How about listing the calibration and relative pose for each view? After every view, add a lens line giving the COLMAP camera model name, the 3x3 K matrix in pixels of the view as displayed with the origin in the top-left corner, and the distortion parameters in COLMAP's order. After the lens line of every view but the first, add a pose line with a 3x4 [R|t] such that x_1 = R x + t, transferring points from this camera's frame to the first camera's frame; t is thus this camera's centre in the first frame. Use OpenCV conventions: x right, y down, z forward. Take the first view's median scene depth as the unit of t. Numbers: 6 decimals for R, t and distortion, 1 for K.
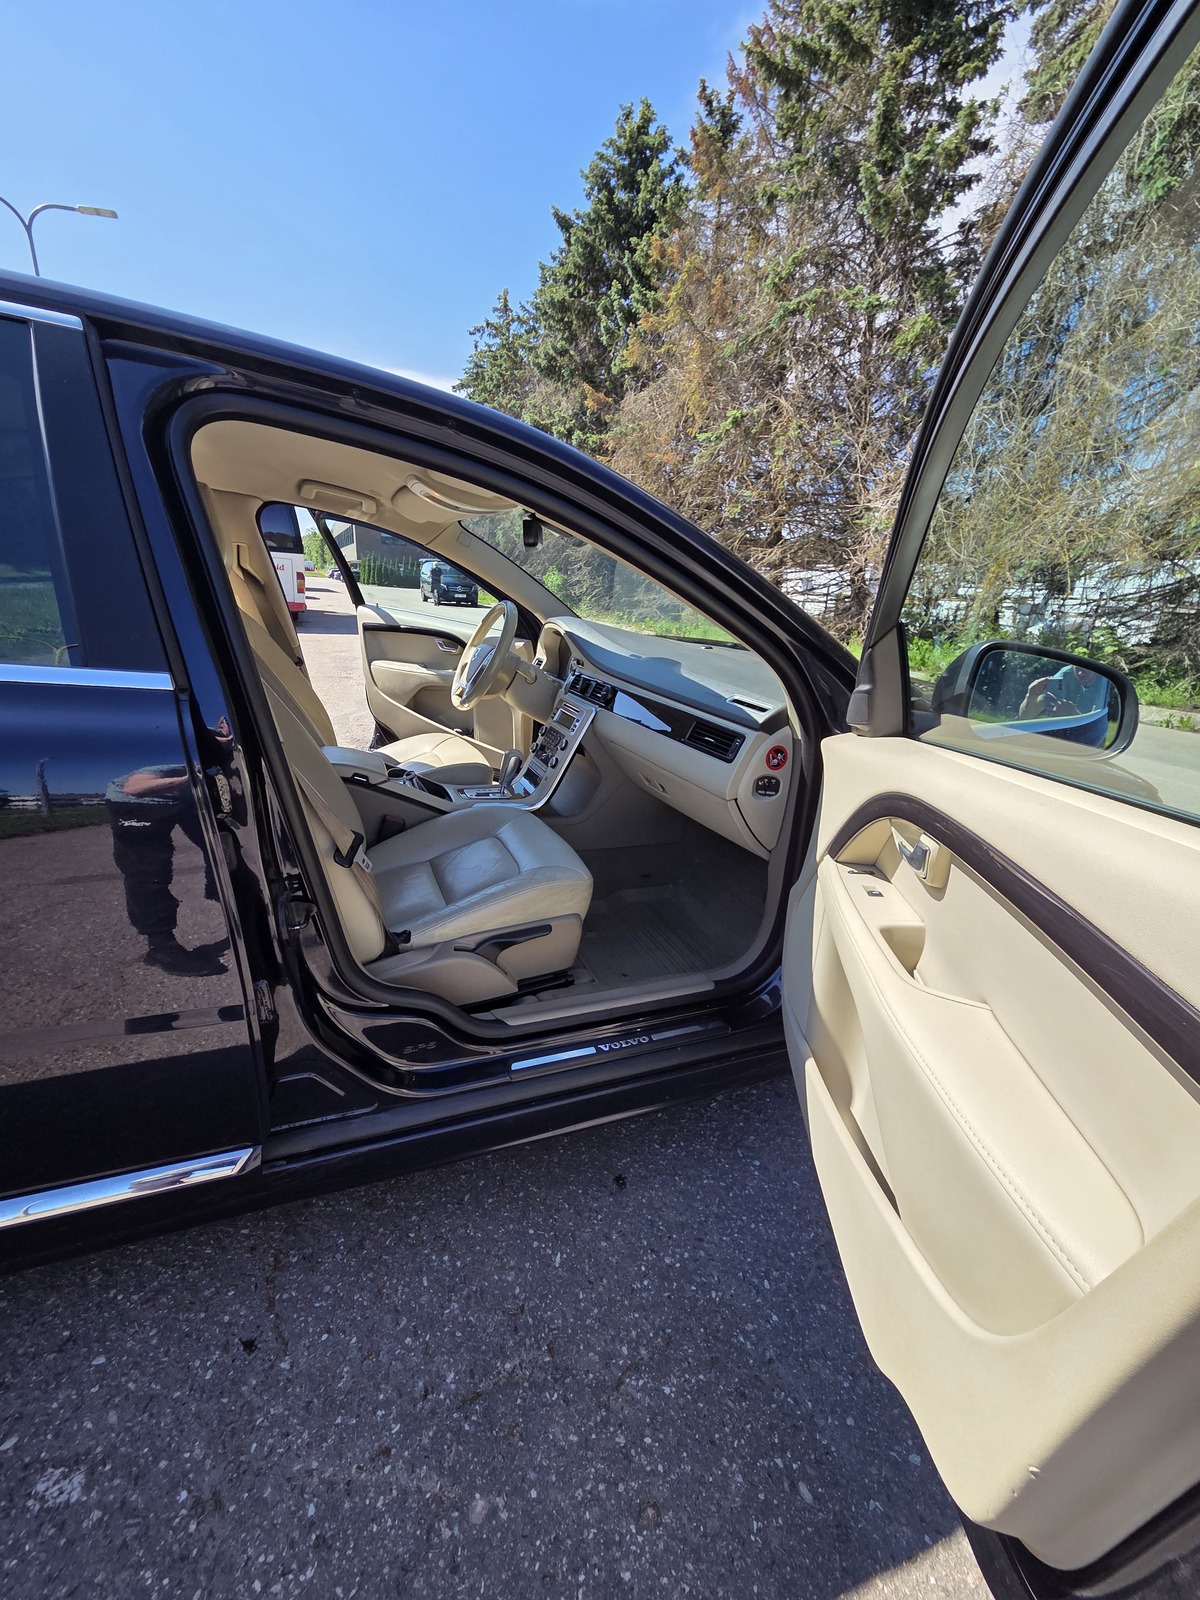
lens RADIAL K [[649.0, 0, 600.0], [0, 649.0, 800.0], [0, 0, 1]] dist [-0.001646, -0.001791]
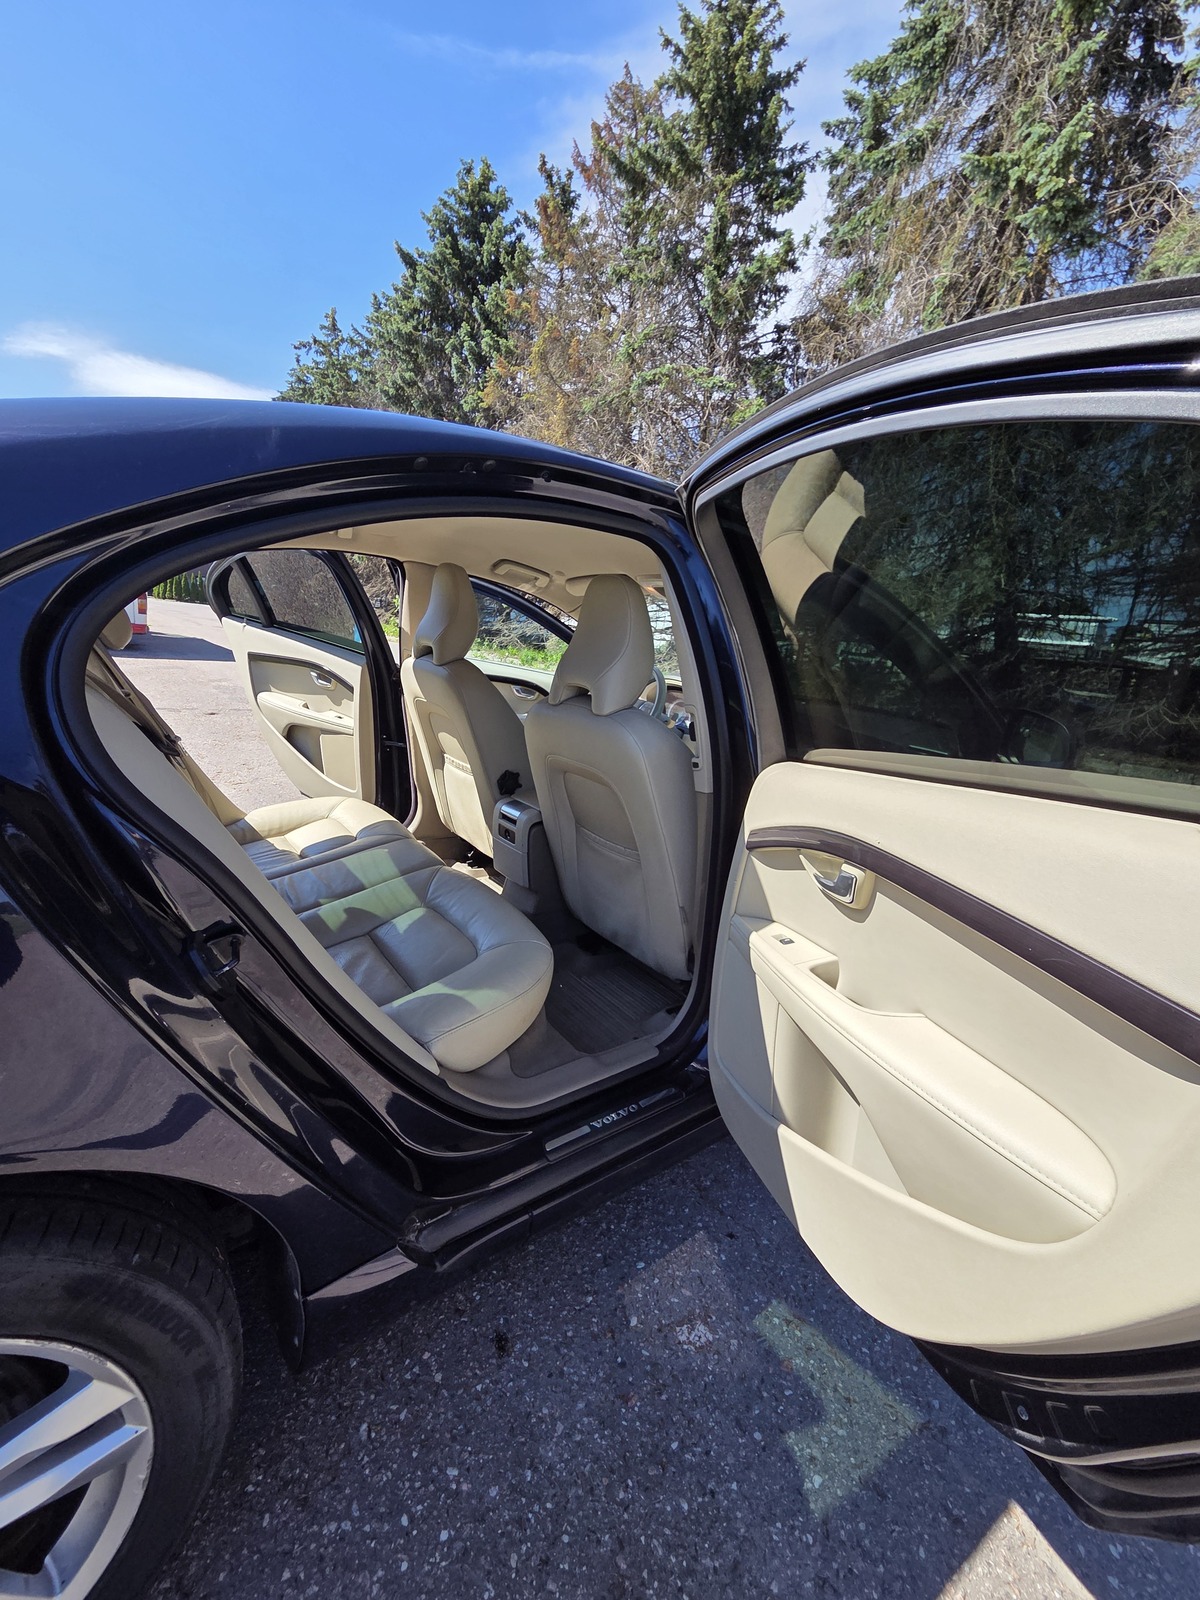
lens RADIAL K [[642.9, 0, 600.0], [0, 642.9, 800.0], [0, 0, 1]] dist [-0.008342, -0.000296]
pose [[0.966045, -0.038339, 0.255515, -0.064454], [0.046890, 0.998523, -0.027458, -0.002887], [-0.254085, 0.038506, 0.966415, -0.014208]]
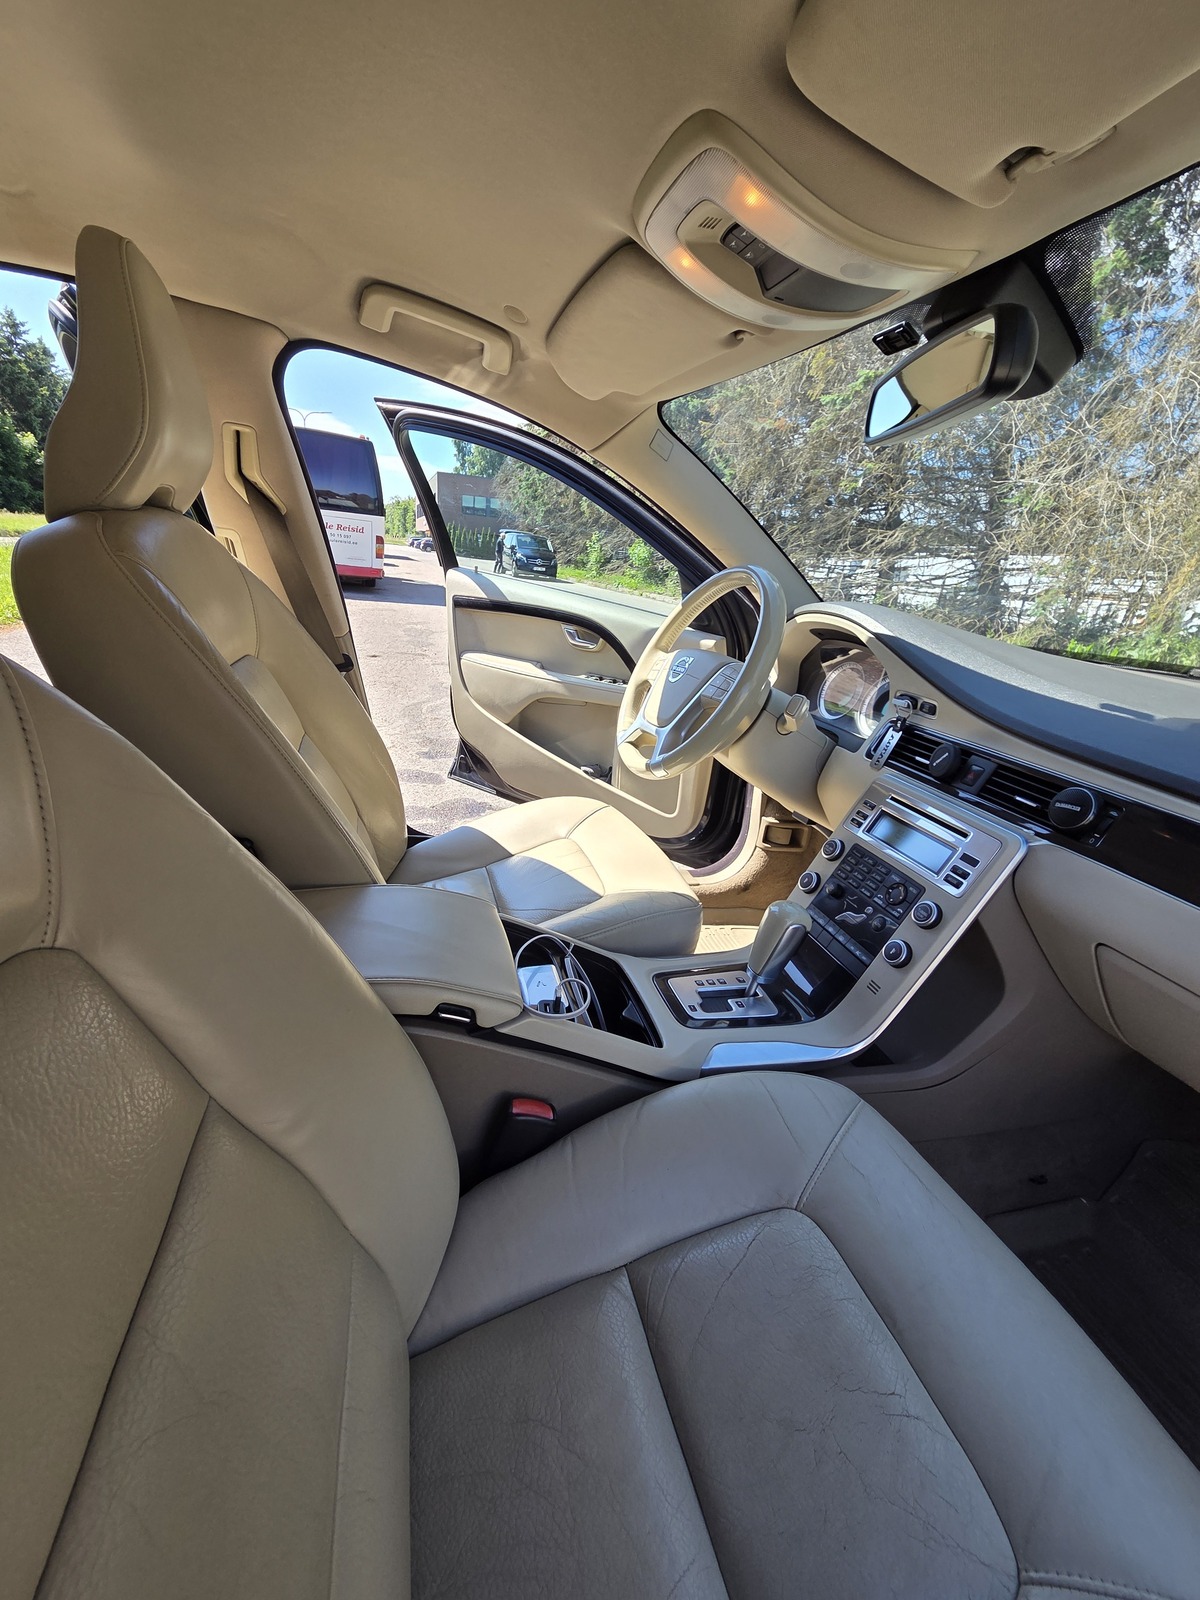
lens RADIAL K [[649.0, 0, 600.0], [0, 649.0, 800.0], [0, 0, 1]] dist [-0.001646, -0.001791]
pose [[0.993435, 0.072643, -0.088376, -0.024166], [-0.069969, 0.997003, 0.032990, -0.016309], [0.090508, -0.026590, 0.995541, 0.058688]]
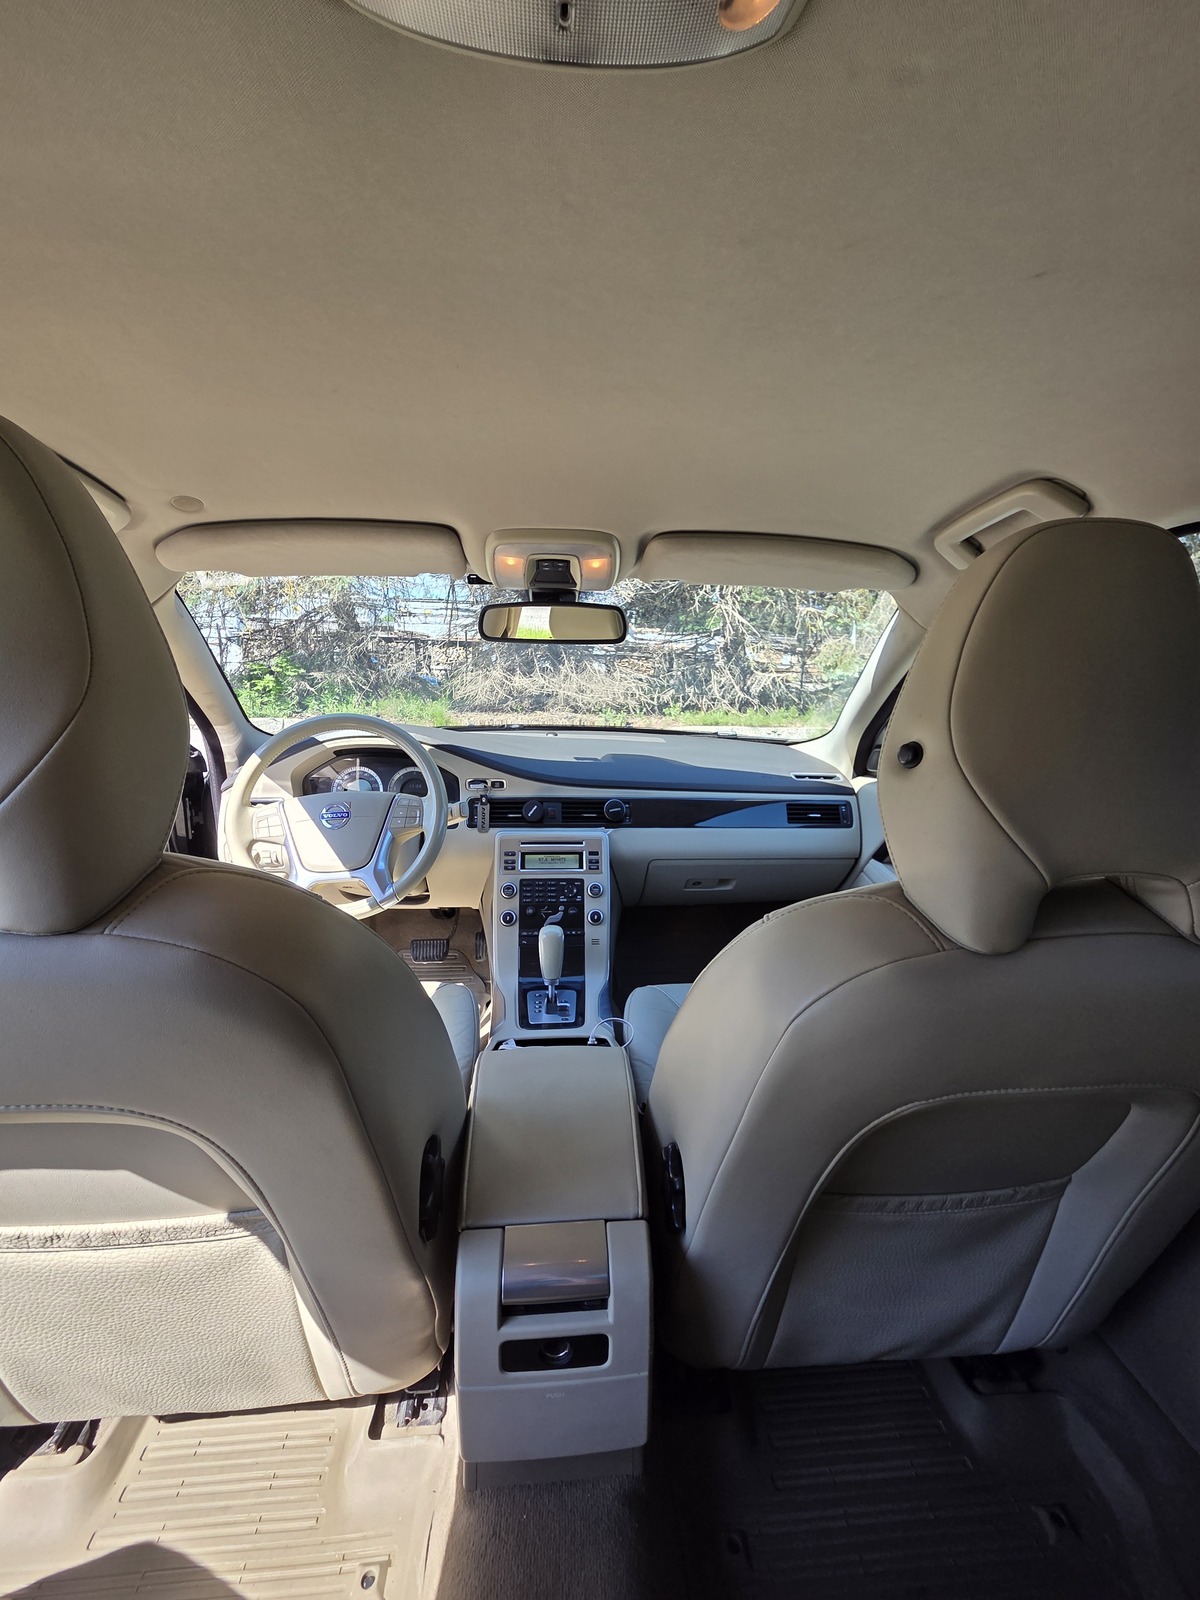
lens RADIAL K [[642.9, 0, 600.0], [0, 642.9, 800.0], [0, 0, 1]] dist [-0.008342, -0.000296]
pose [[0.293760, -0.246760, 0.923480, -0.072510], [0.281219, 0.945659, 0.163231, -0.030936], [-0.913576, 0.211749, 0.347190, 0.073282]]
